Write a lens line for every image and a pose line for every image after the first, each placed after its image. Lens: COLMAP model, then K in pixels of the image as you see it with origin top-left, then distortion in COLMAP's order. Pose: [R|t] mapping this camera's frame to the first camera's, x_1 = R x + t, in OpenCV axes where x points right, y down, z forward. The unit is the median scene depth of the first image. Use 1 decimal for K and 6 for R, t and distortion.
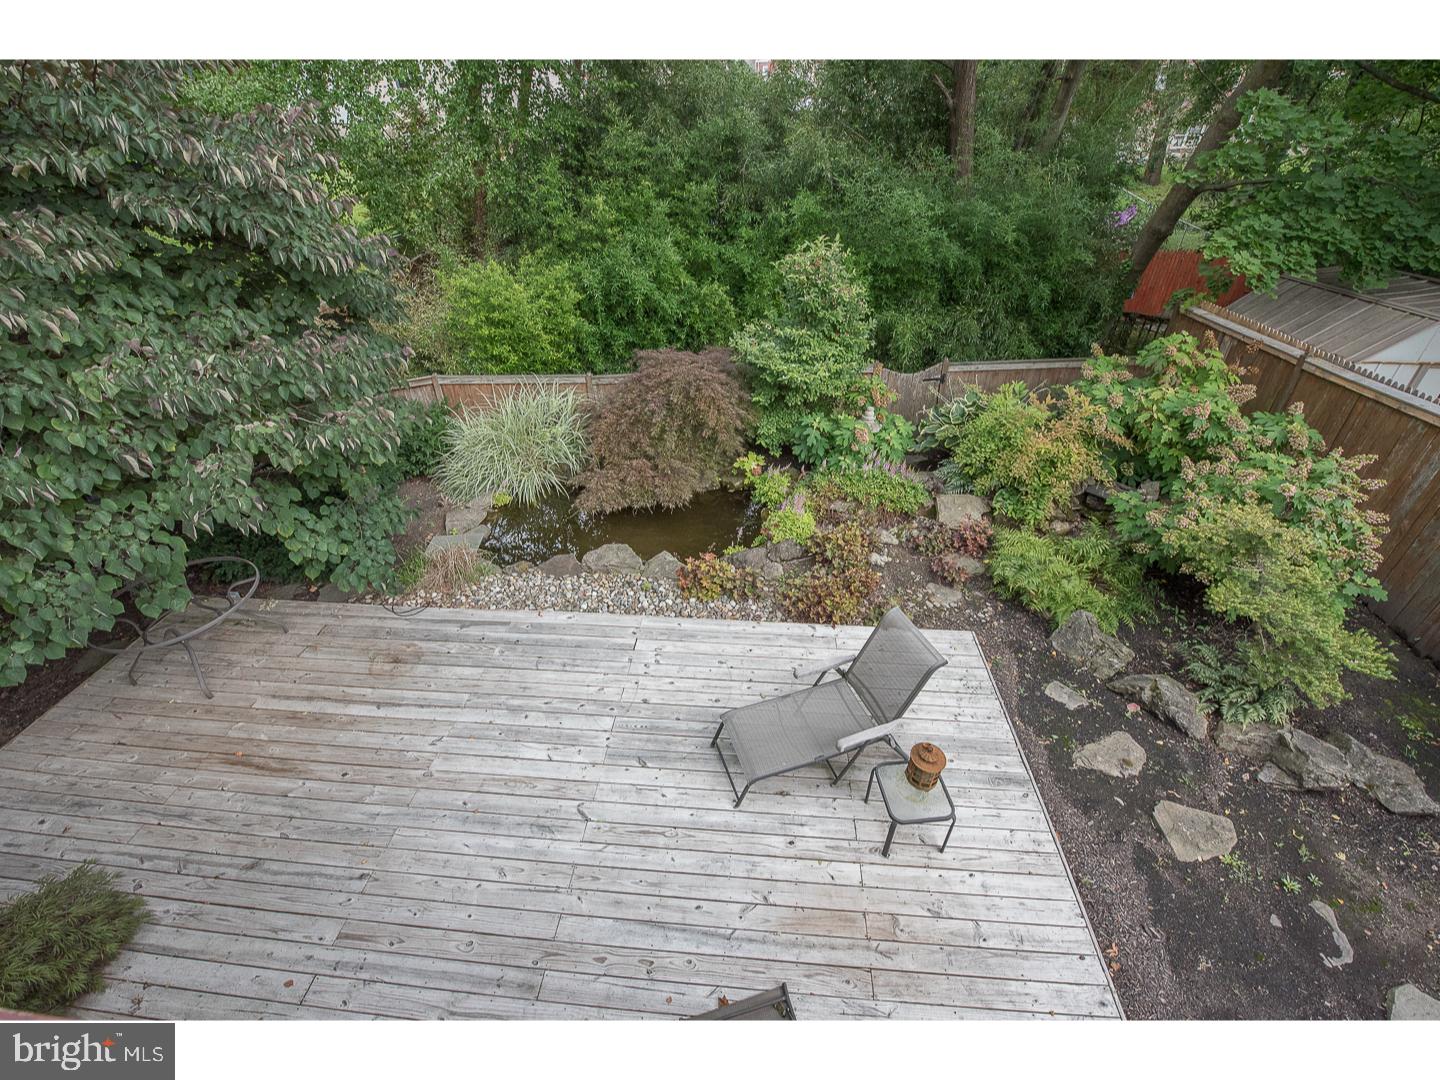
lens RADIAL K [[572.1, 0, 720.0], [0, 572.1, 540.0], [0, 0, 1]] dist [-0.014107, -0.003606]
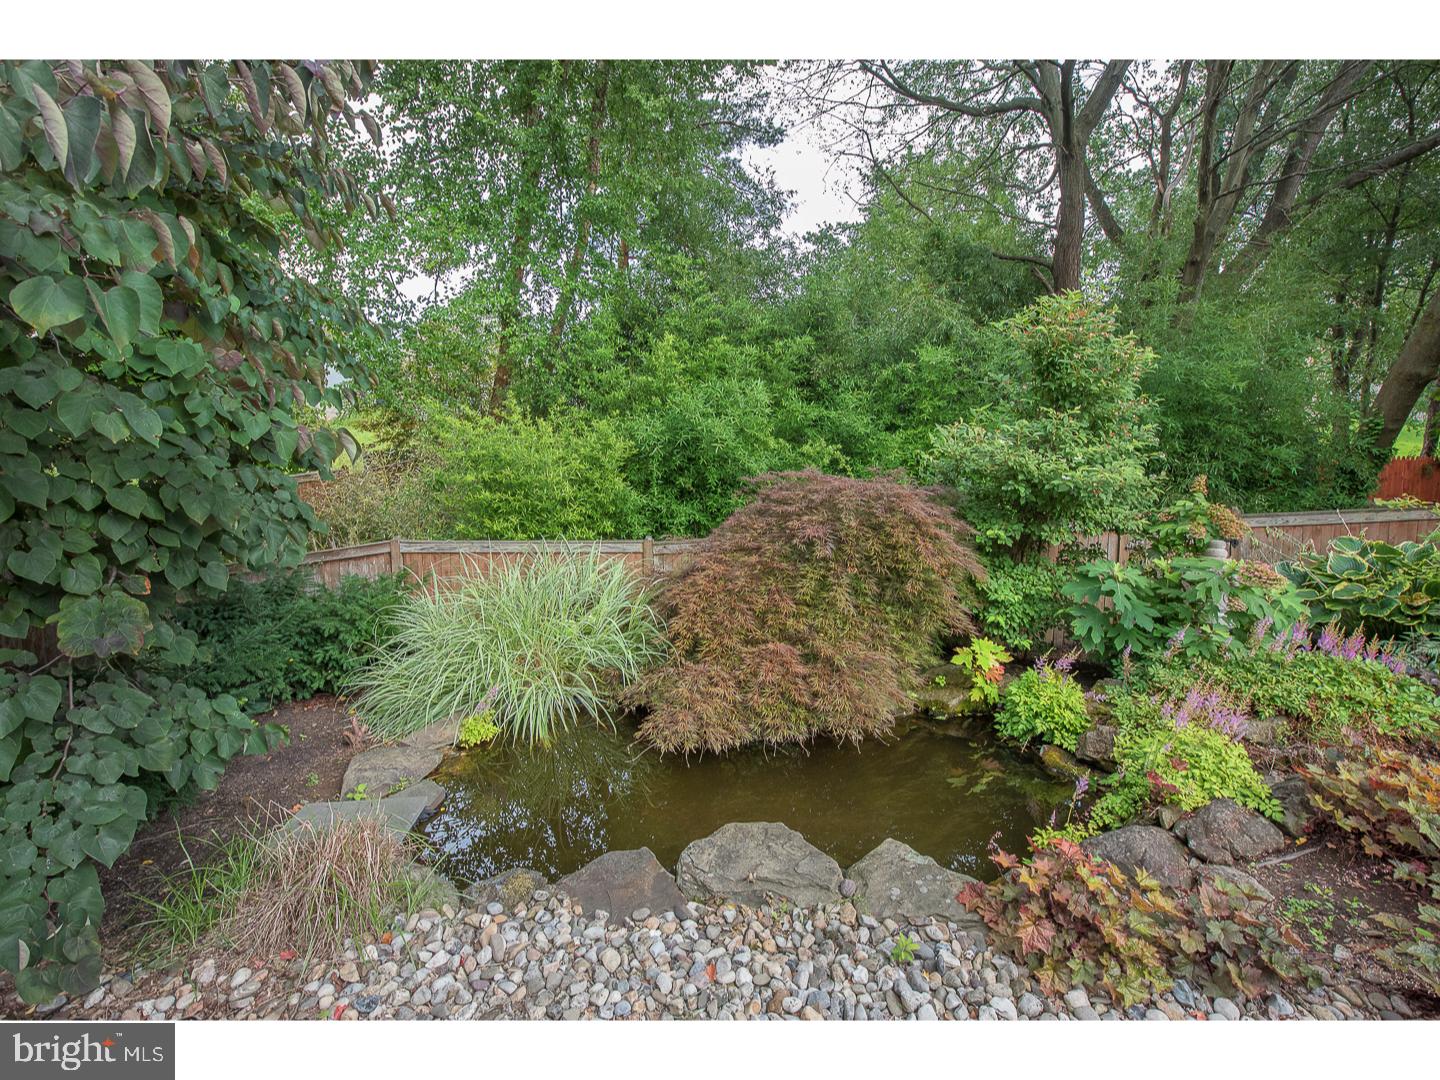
lens RADIAL K [[637.9, 0, 713.6], [0, 637.9, 540.8], [0, 0, 1]] dist [-0.004202, -0.007443]
pose [[0.999997, 0.000657, 0.002465, -0.234393], [0.000542, 0.889387, -0.457155, 0.039608], [-0.002493, 0.457155, 0.889384, 0.567474]]
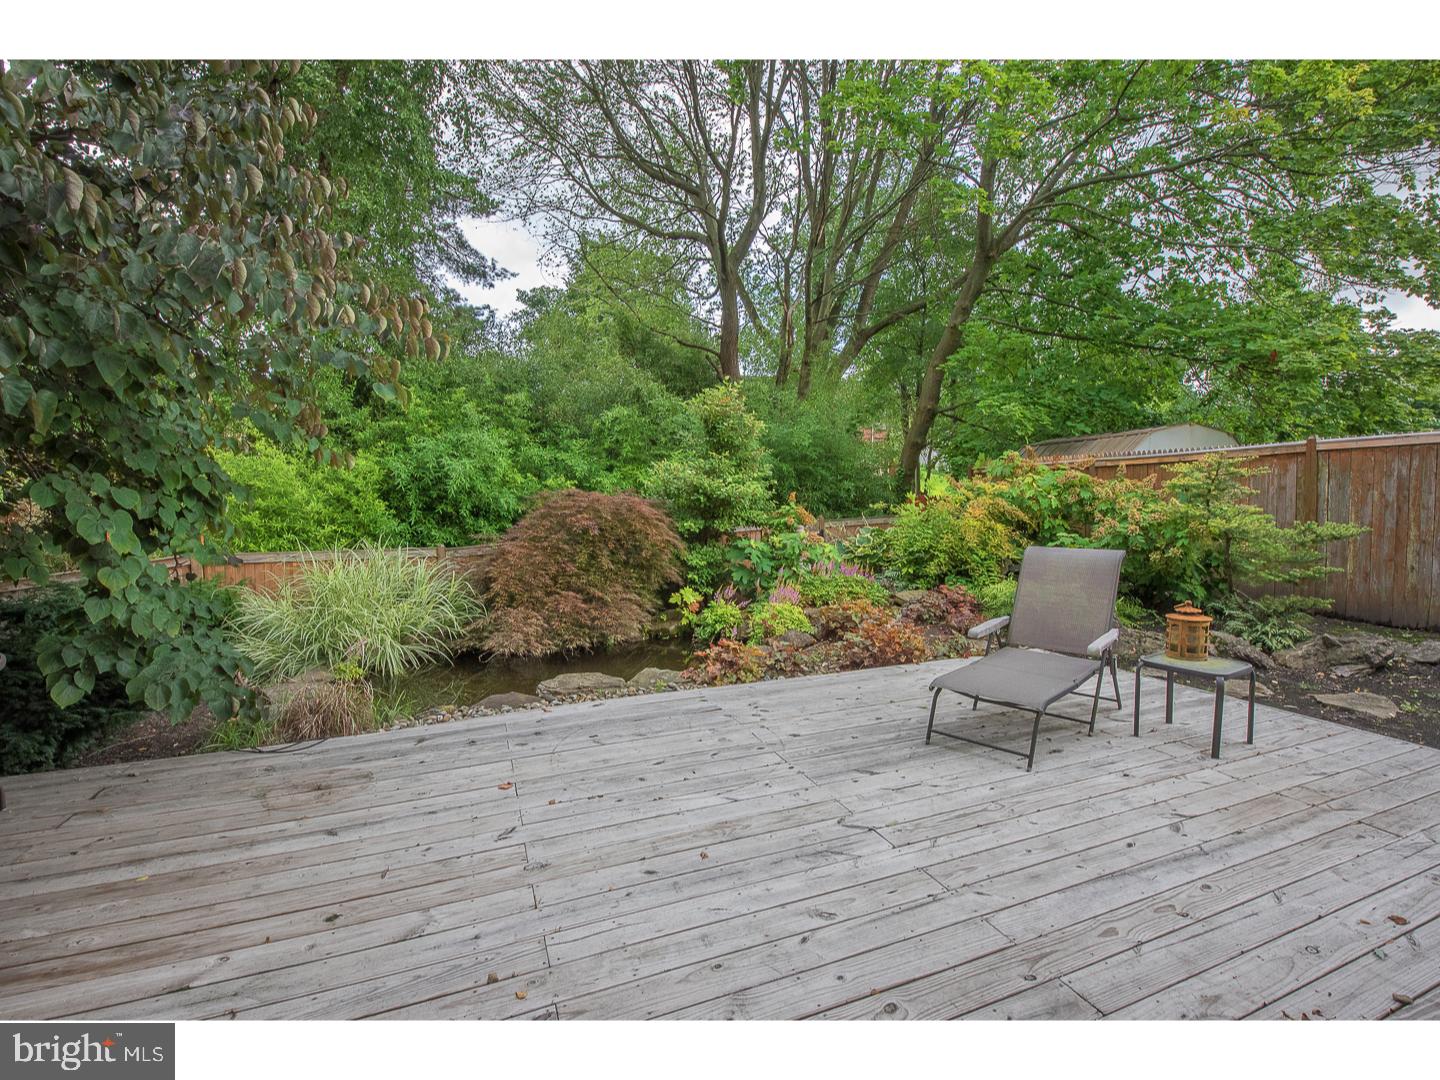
lens RADIAL K [[653.5, 0, 720.0], [0, 653.5, 540.0], [0, 0, 1]] dist [-0.012910, -0.000361]
pose [[0.895279, -0.024557, 0.444828, -0.415455], [0.255430, 0.846361, -0.467364, 0.323177], [-0.365008, 0.532044, 0.764002, 0.247775]]
